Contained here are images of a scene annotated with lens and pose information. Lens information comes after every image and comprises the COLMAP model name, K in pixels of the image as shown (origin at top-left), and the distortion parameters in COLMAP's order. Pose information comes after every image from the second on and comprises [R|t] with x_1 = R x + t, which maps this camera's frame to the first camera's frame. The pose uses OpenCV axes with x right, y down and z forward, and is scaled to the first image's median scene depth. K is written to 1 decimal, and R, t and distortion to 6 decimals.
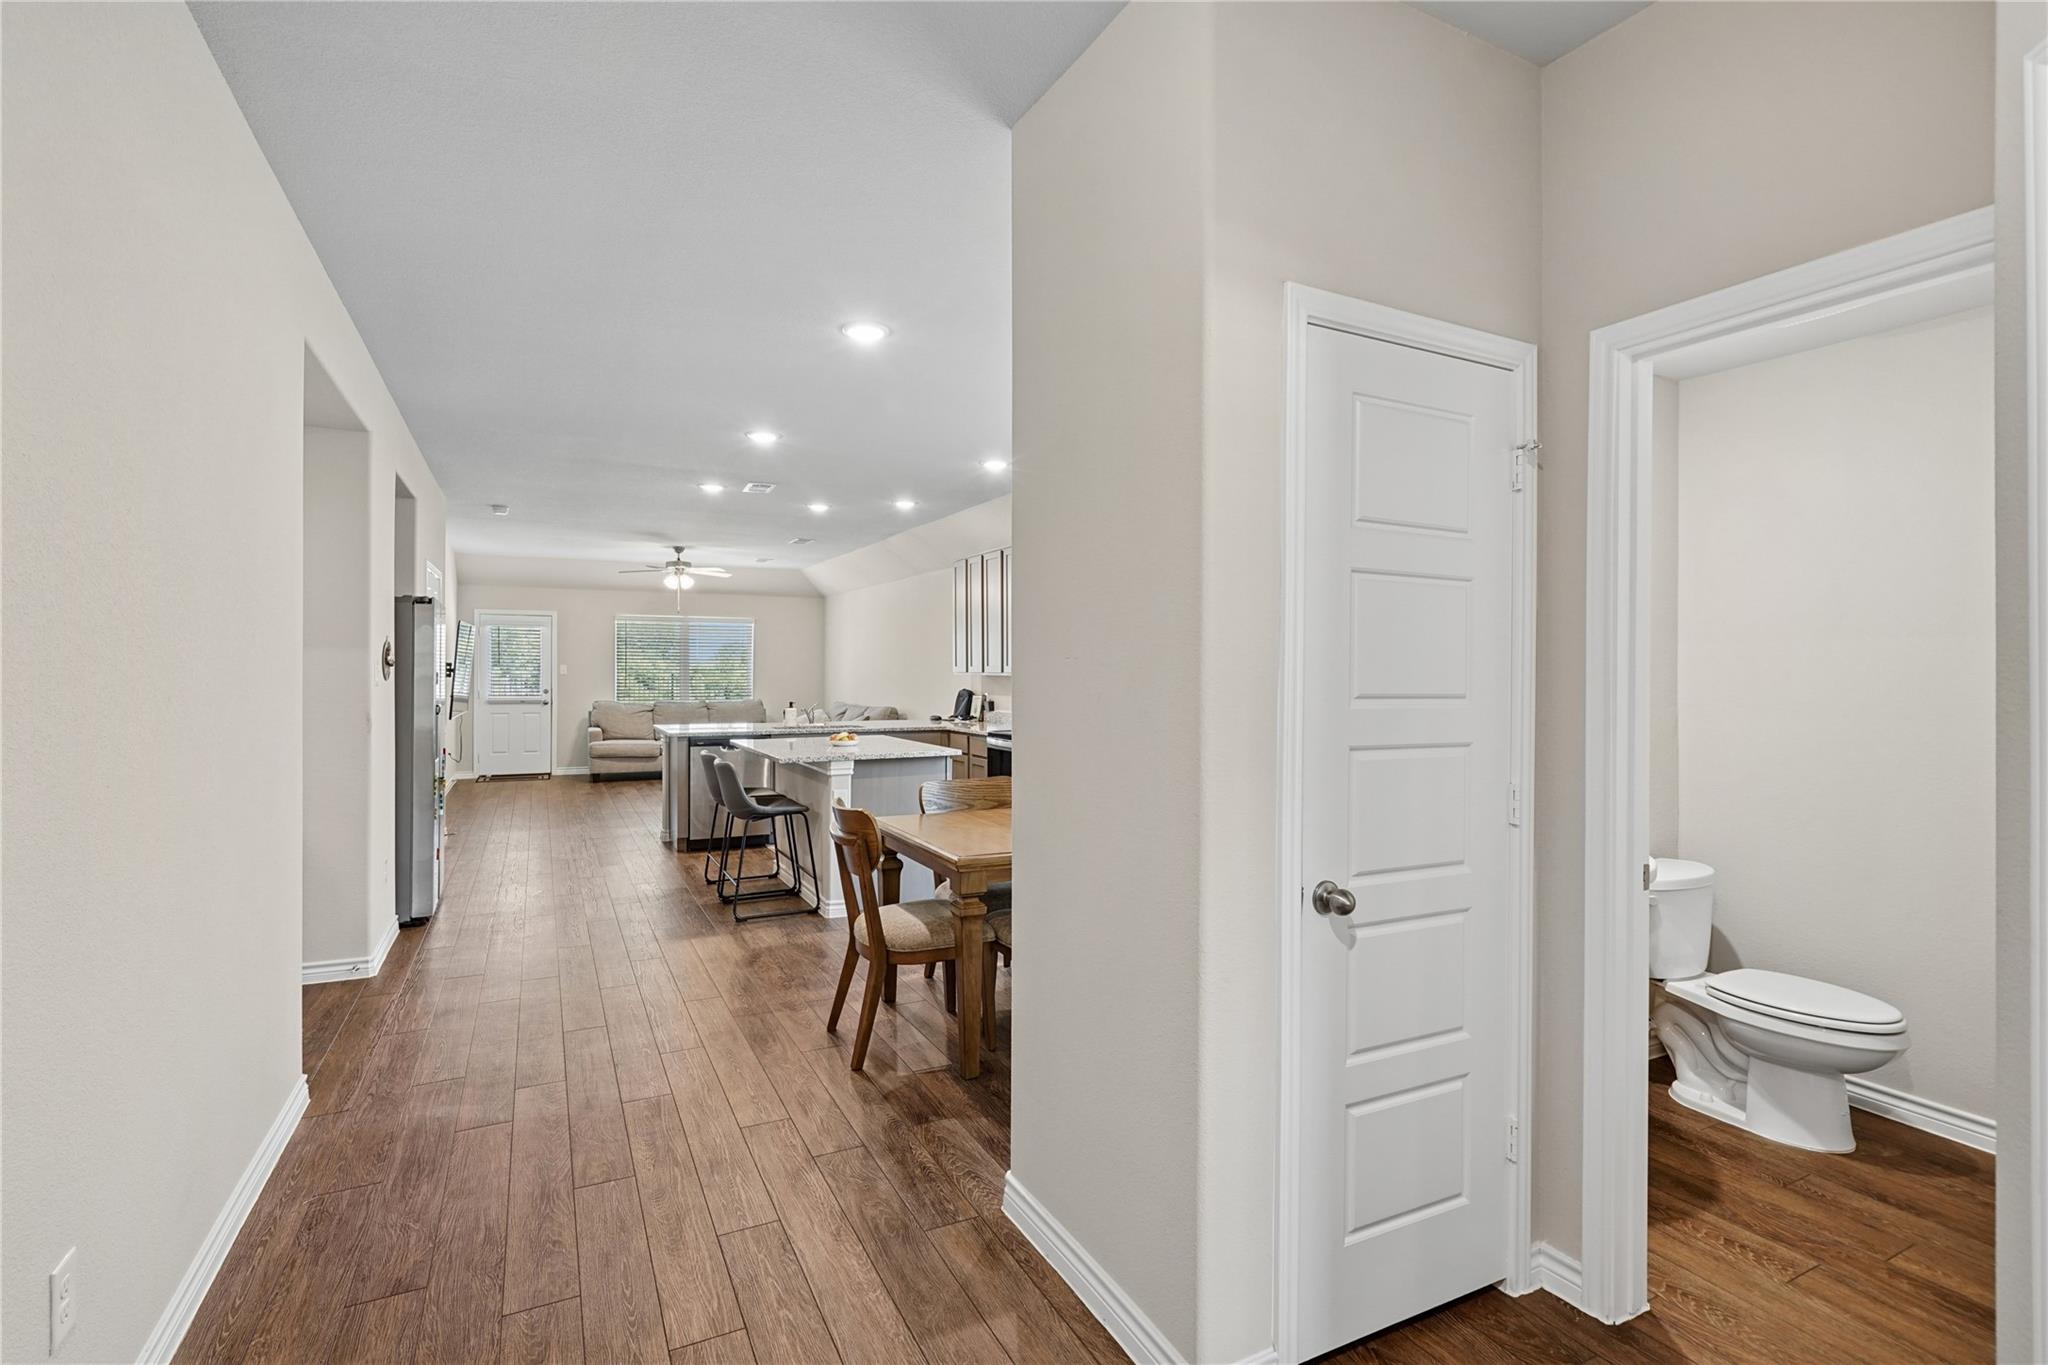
lens RADIAL K [[946.3, 0, 1020.4], [0, 946.3, 678.1], [0, 0, 1]] dist [-0.010904, -0.000397]
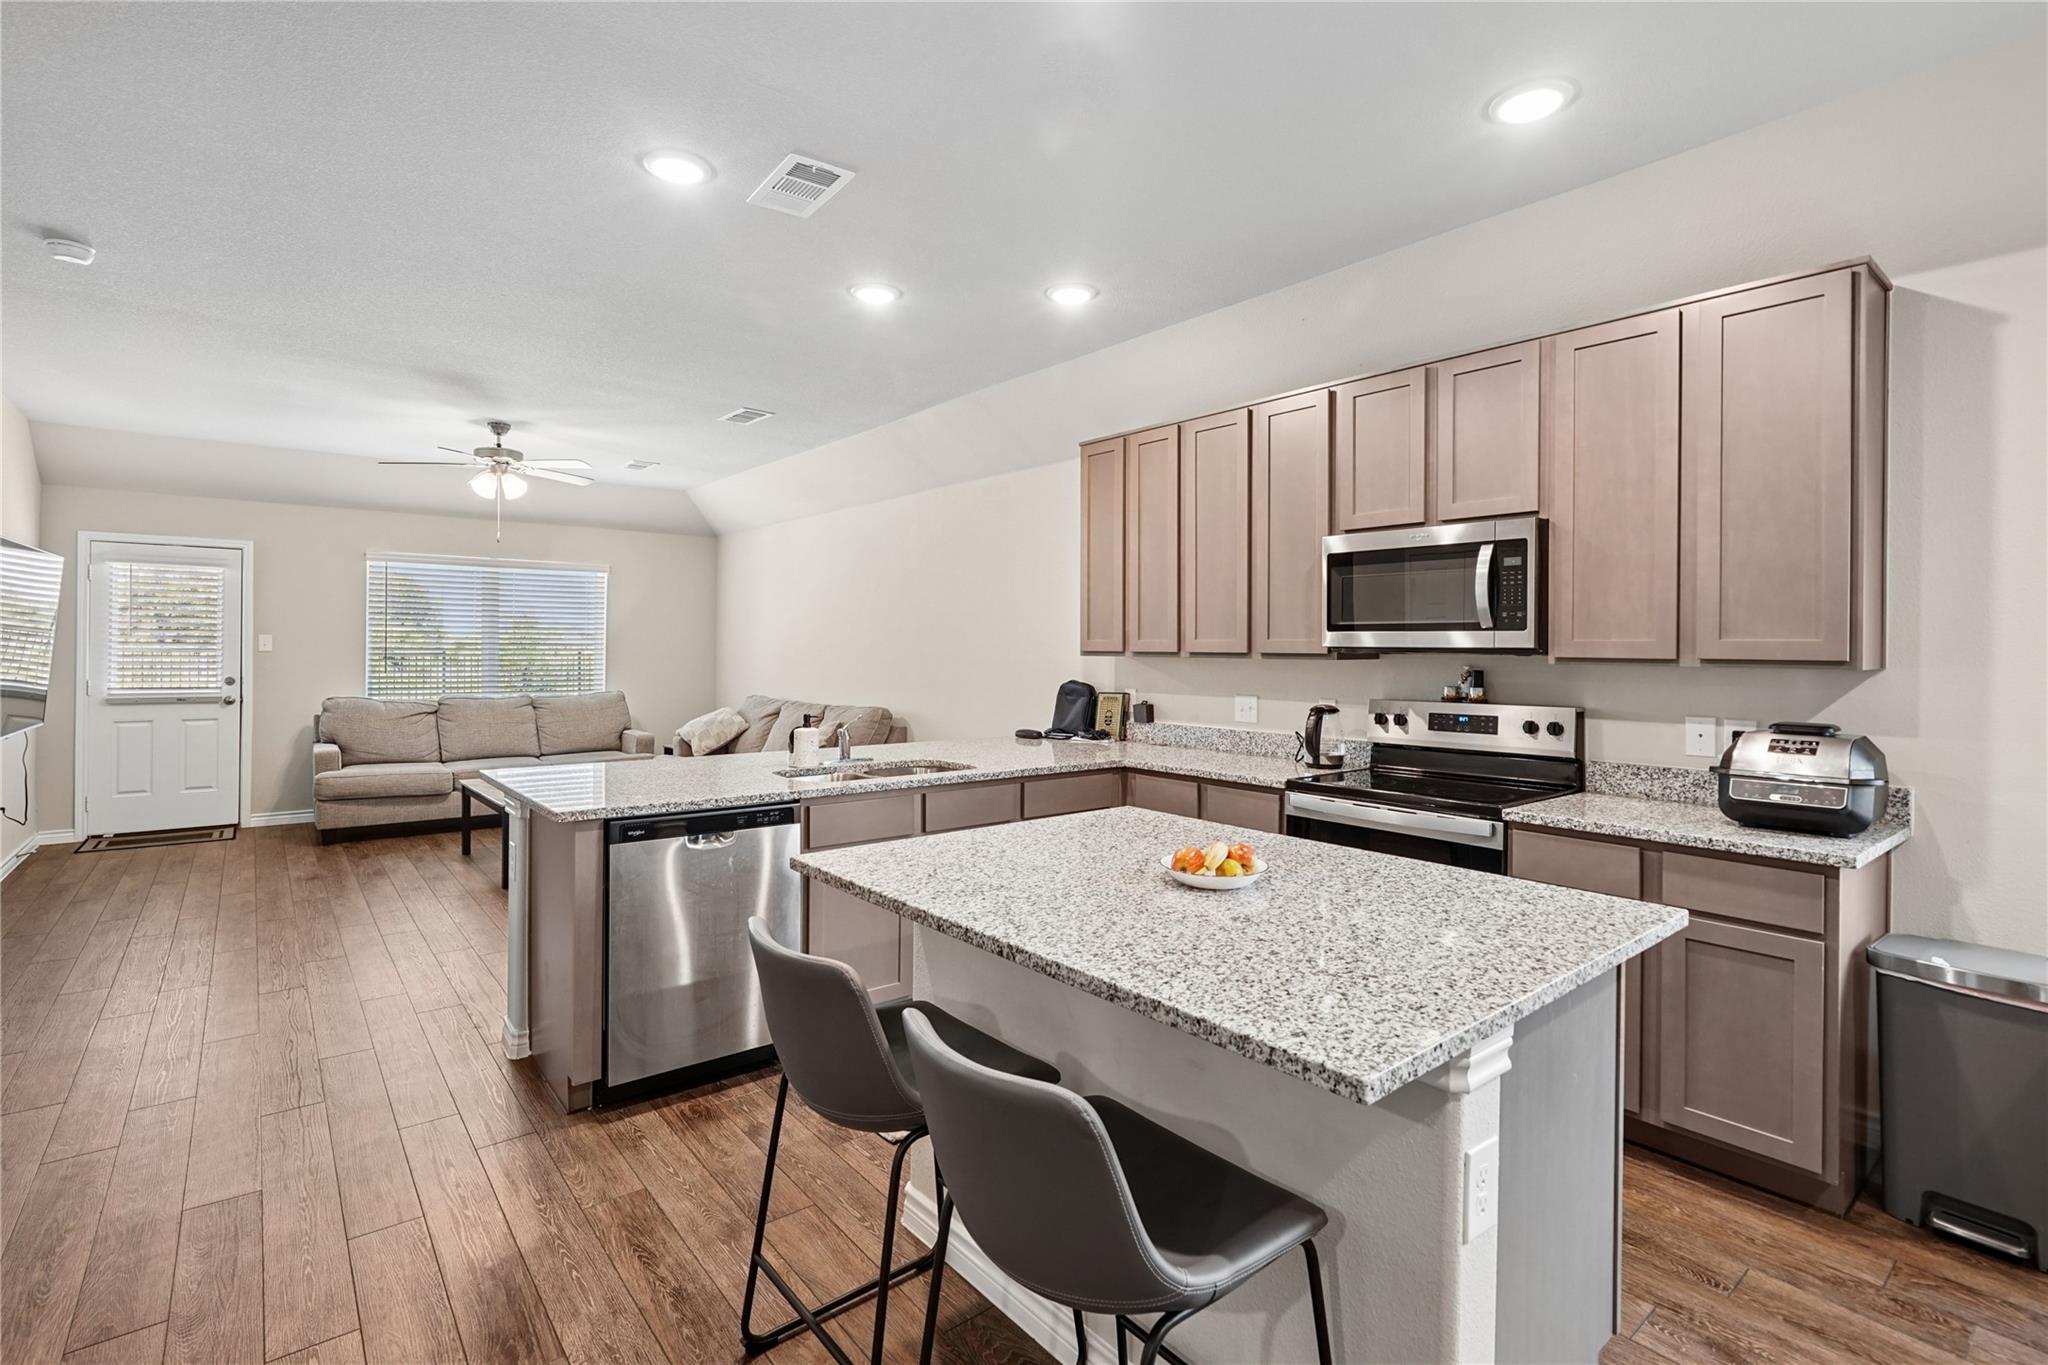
lens RADIAL K [[946.3, 0, 1032.4], [0, 946.3, 654.1], [0, 0, 1]] dist [-0.010904, -0.000397]
pose [[0.975916, 0.003403, 0.218122, -0.175491], [-0.003008, 0.999993, -0.002144, -0.002654], [-0.218128, 0.001436, 0.975919, 0.389793]]
